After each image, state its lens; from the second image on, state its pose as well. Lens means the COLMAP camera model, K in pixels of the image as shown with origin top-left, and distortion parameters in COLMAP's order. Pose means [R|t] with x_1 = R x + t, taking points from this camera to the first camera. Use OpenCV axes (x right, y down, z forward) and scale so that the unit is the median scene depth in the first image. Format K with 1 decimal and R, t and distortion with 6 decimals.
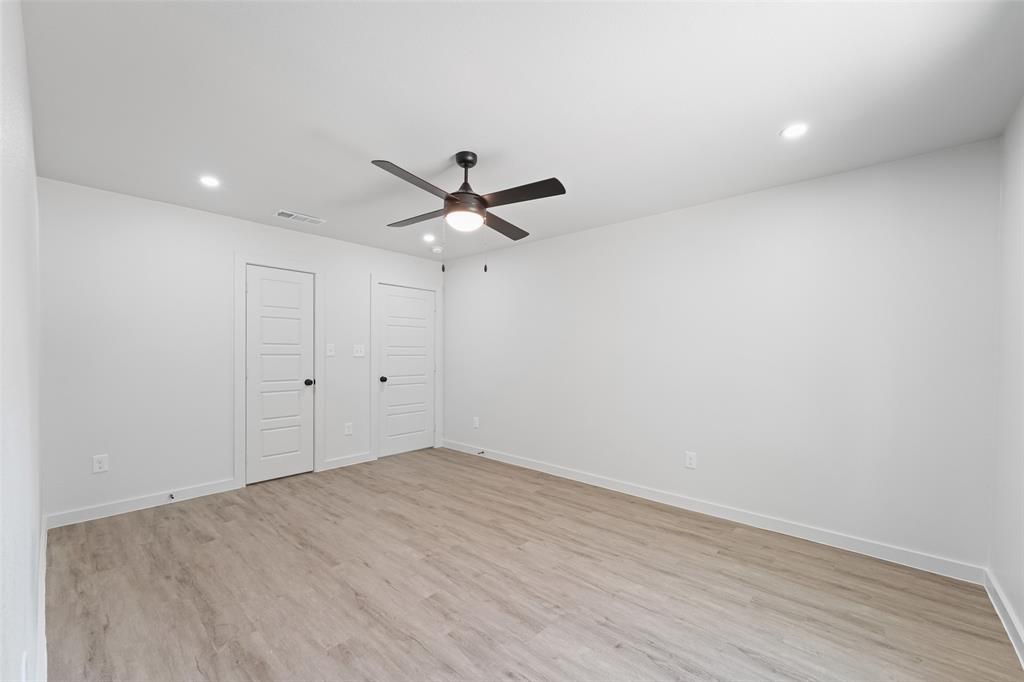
lens RADIAL K [[407.0, 0, 508.7], [0, 407.0, 347.7], [0, 0, 1]] dist [0.002873, 0.001376]
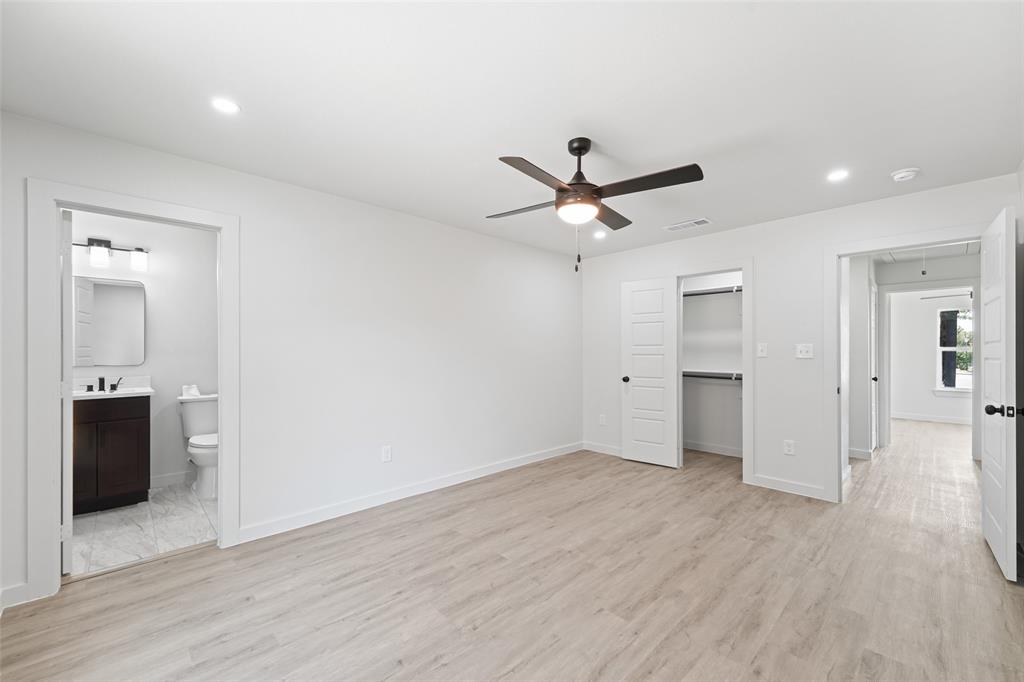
lens RADIAL K [[407.0, 0, 506.2], [0, 407.0, 349.7], [0, 0, 1]] dist [0.002873, 0.001376]
pose [[-0.063563, -0.002876, -0.997974, 0.747421], [0.008505, 0.999958, -0.003424, 0.005170], [0.997942, -0.008705, -0.063536, 0.815773]]
